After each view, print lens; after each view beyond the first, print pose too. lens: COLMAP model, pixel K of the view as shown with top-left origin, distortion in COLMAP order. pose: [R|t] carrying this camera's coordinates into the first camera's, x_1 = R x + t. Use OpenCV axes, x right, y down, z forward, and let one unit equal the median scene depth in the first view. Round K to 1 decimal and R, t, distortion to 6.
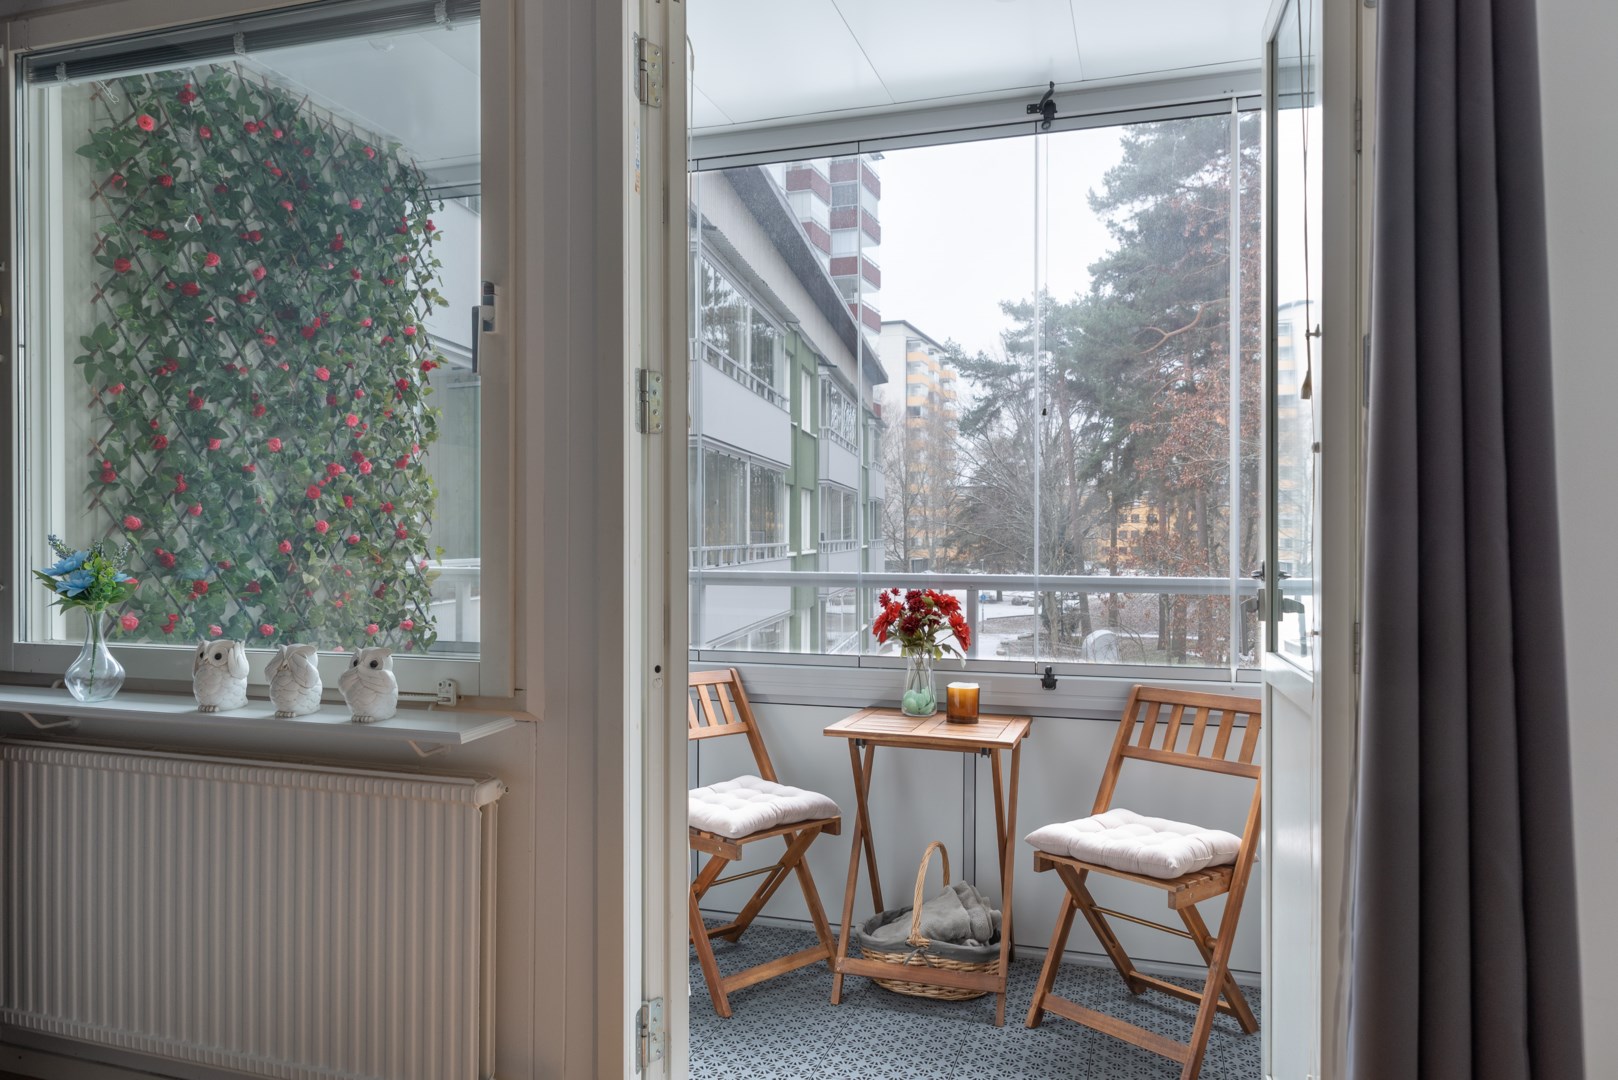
lens RADIAL K [[1216.4, 0, 842.8], [0, 1216.4, 541.1], [0, 0, 1]] dist [0.008420, 0.003861]
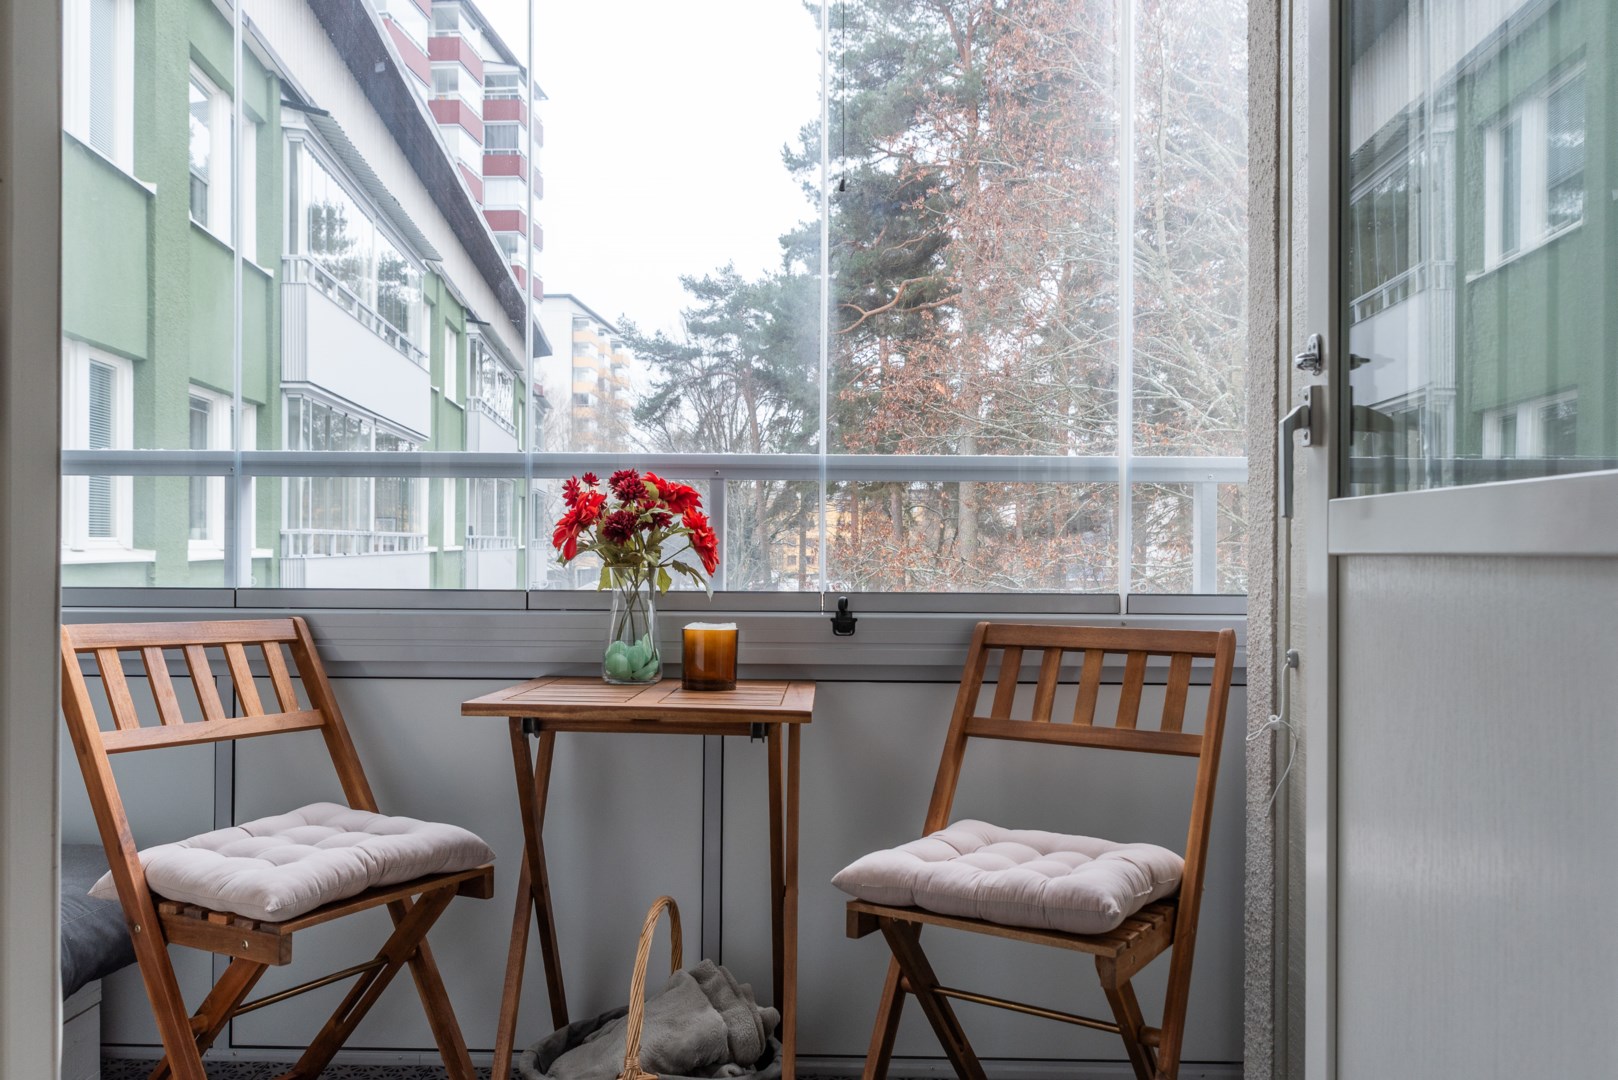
lens RADIAL K [[1216.4, 0, 842.8], [0, 1216.4, 541.1], [0, 0, 1]] dist [0.008420, 0.003861]
pose [[0.961629, 0.004653, 0.274313, -0.001491], [0.004241, 0.999485, -0.031822, 0.092640], [-0.274319, 0.031764, 0.961114, 0.397409]]
